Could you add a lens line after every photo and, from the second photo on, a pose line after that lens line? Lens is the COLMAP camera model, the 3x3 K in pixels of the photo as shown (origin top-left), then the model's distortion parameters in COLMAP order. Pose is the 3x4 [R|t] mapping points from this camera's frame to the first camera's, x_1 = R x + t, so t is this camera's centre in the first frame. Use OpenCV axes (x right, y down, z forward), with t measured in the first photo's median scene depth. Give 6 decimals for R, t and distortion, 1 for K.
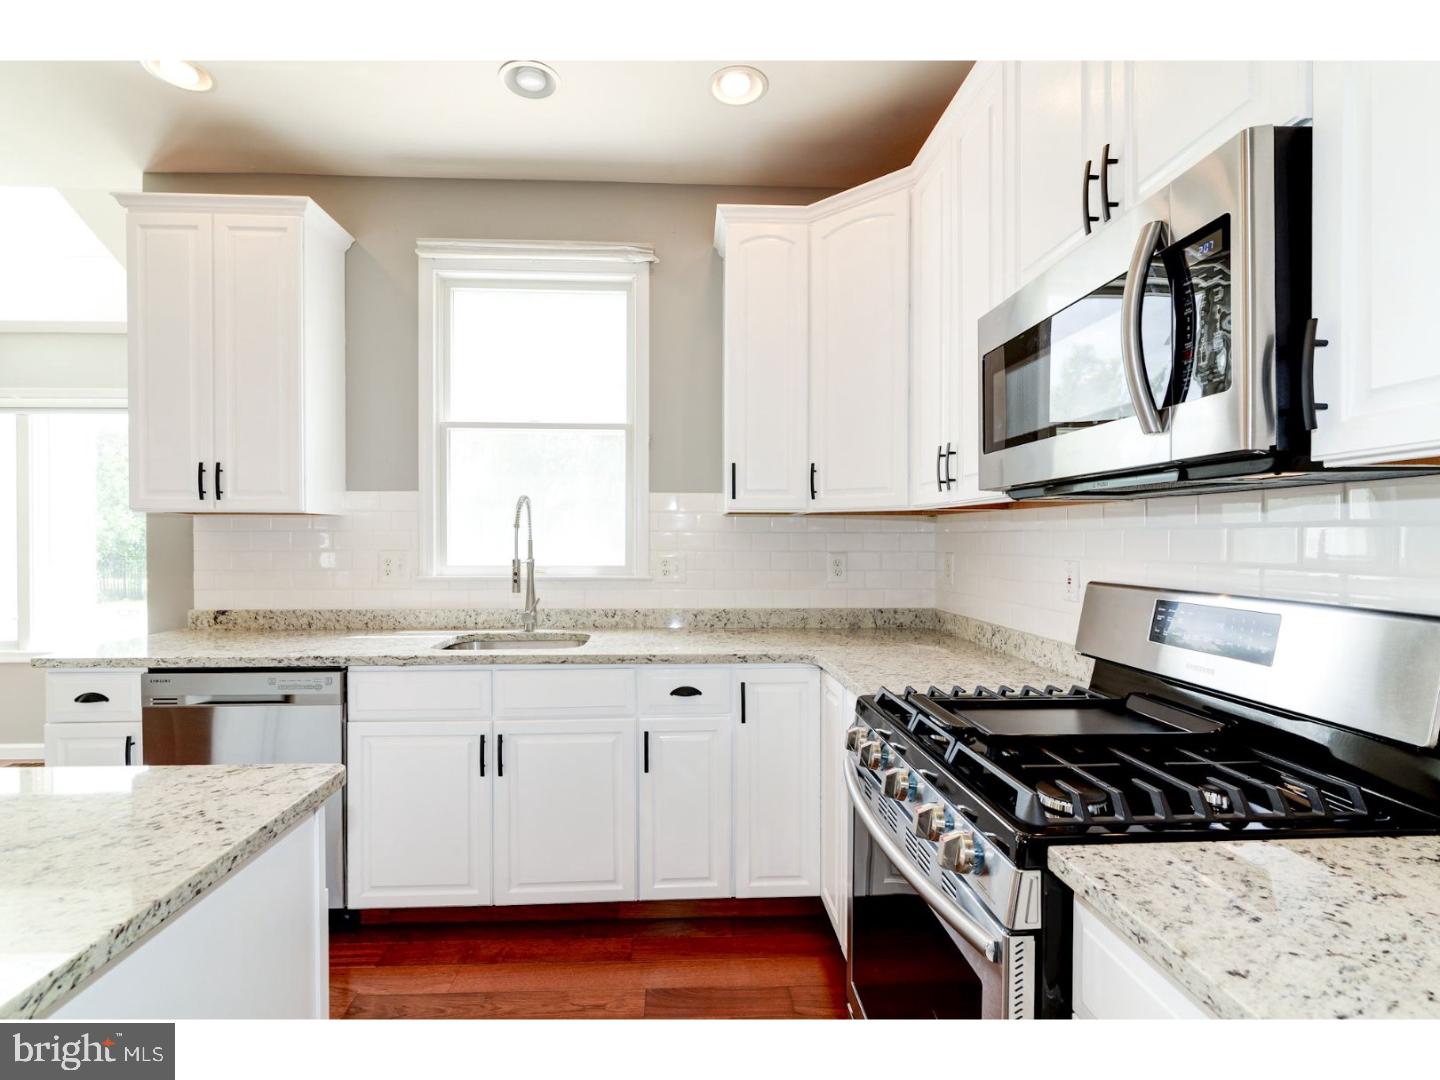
lens RADIAL K [[672.4, 0, 715.1], [0, 672.4, 544.2], [0, 0, 1]] dist [-0.001487, 0.000390]
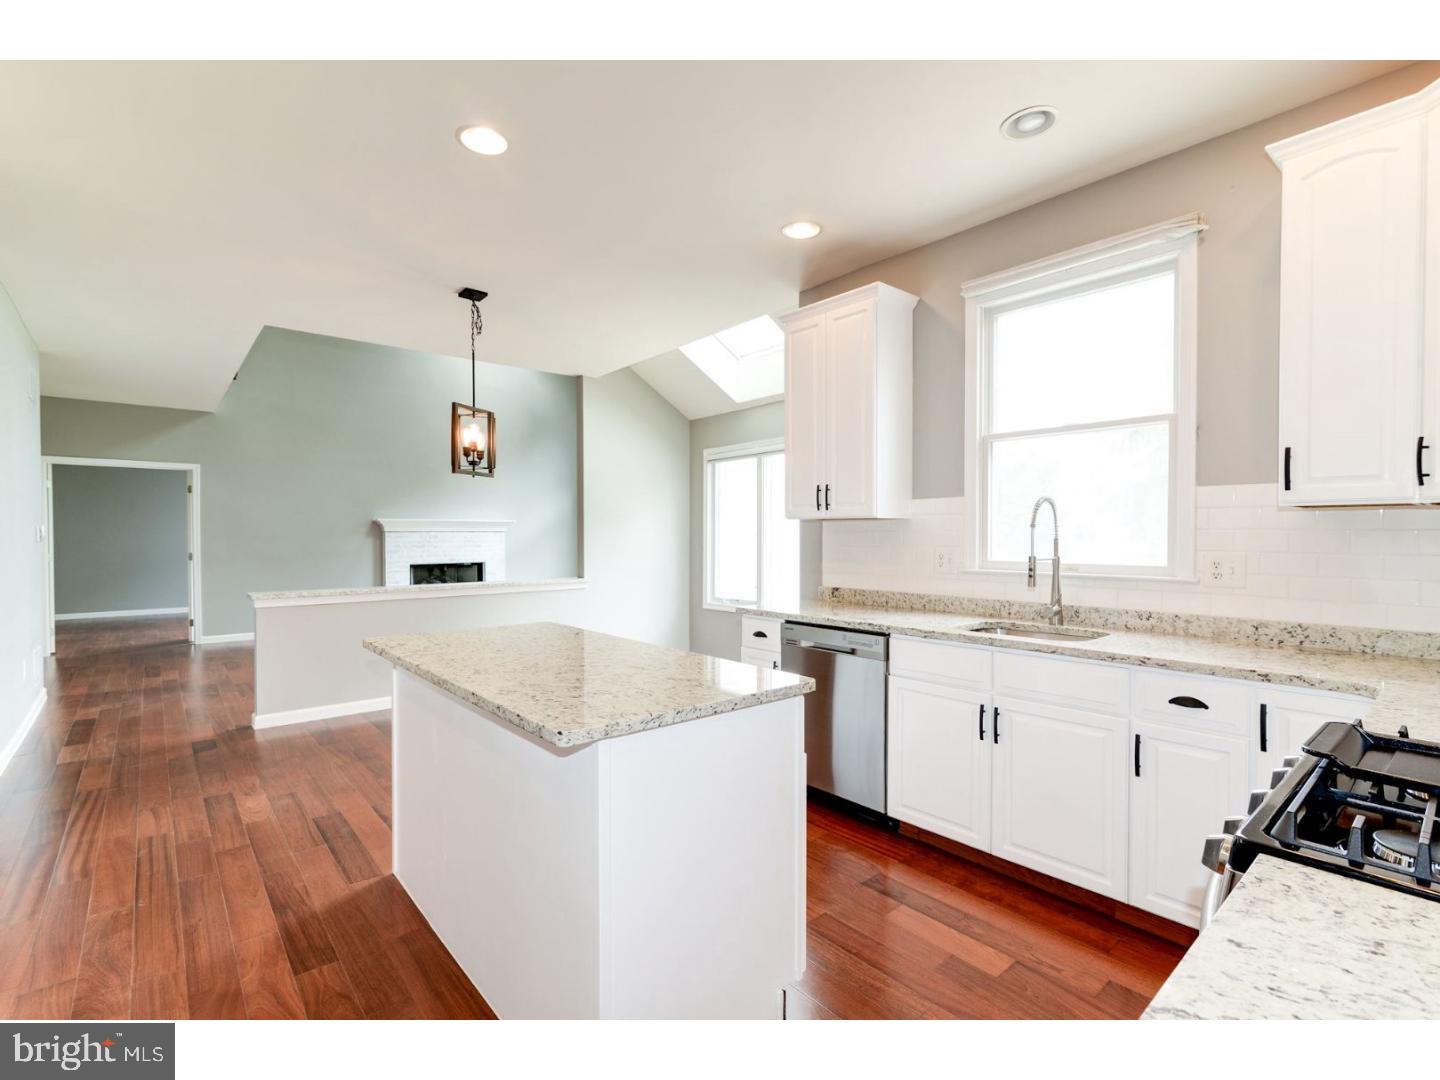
lens RADIAL K [[672.4, 0, 715.1], [0, 672.4, 544.2], [0, 0, 1]] dist [-0.001487, 0.000390]
pose [[0.611546, 0.009695, -0.791150, 0.248789], [-0.007046, 0.999952, 0.006807, -0.000783], [0.791178, 0.001411, 0.611585, -0.072518]]
